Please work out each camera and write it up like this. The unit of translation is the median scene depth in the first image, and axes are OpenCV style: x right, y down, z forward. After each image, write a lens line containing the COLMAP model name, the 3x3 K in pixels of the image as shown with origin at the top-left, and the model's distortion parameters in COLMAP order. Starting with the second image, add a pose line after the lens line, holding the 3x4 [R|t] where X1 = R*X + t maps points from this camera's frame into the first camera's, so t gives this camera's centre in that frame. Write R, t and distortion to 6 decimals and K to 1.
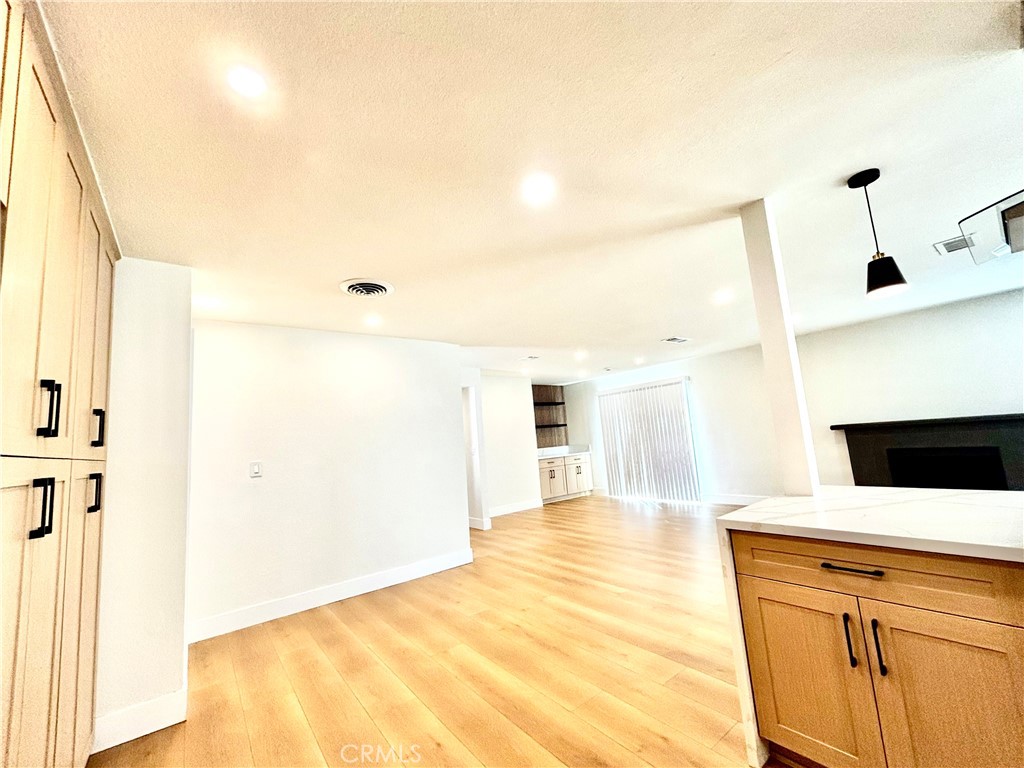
lens RADIAL K [[414.9, 0, 511.2], [0, 414.9, 384.3], [0, 0, 1]] dist [0.002121, 0.000077]
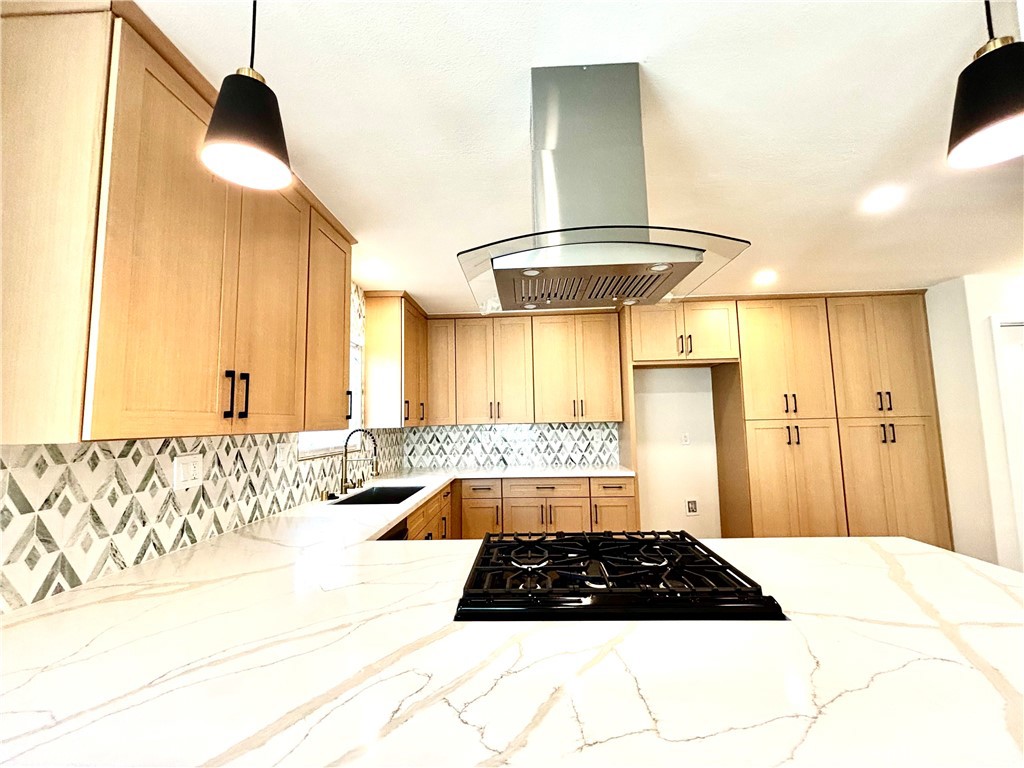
lens RADIAL K [[415.7, 0, 510.0], [0, 415.7, 383.8], [0, 0, 1]] dist [-0.000220, 0.000275]
pose [[-0.646971, 0.021287, -0.762218, 0.571892], [0.171285, 0.978121, -0.118070, -0.016245], [0.743028, -0.206944, -0.636462, 0.329346]]
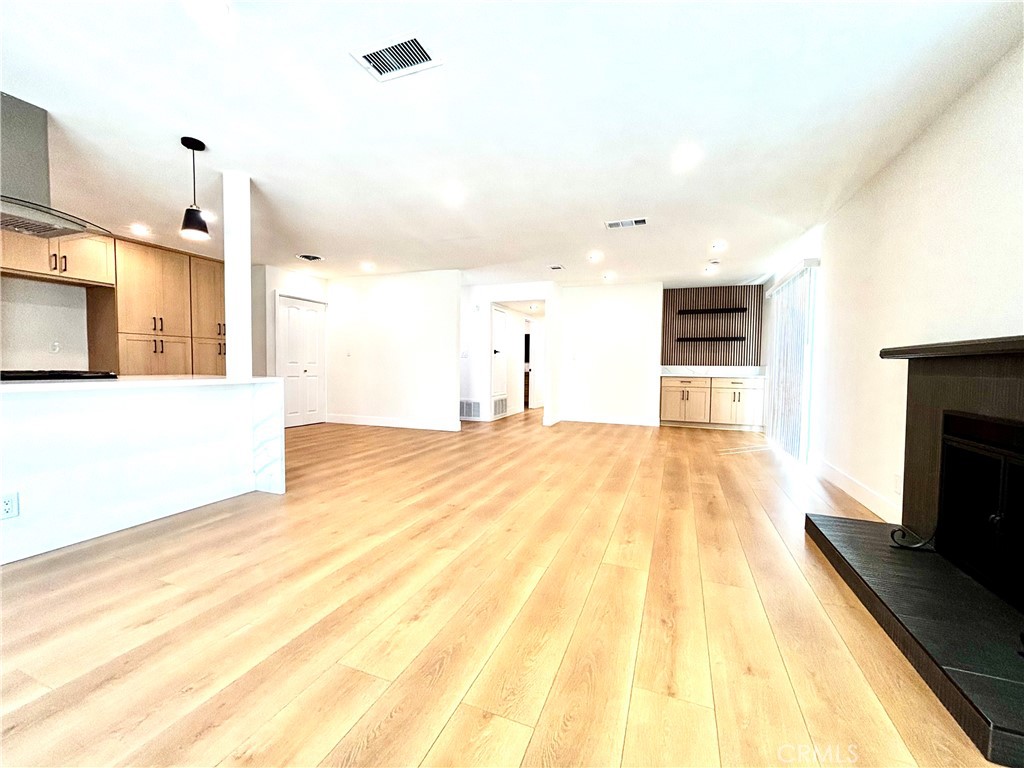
lens RADIAL K [[414.9, 0, 511.2], [0, 414.9, 384.3], [0, 0, 1]] dist [0.002121, 0.000077]
pose [[0.509435, 0.121646, -0.851868, 1.020486], [0.063695, 0.981911, 0.178307, 0.031561], [0.858149, -0.145095, 0.492471, 0.441107]]
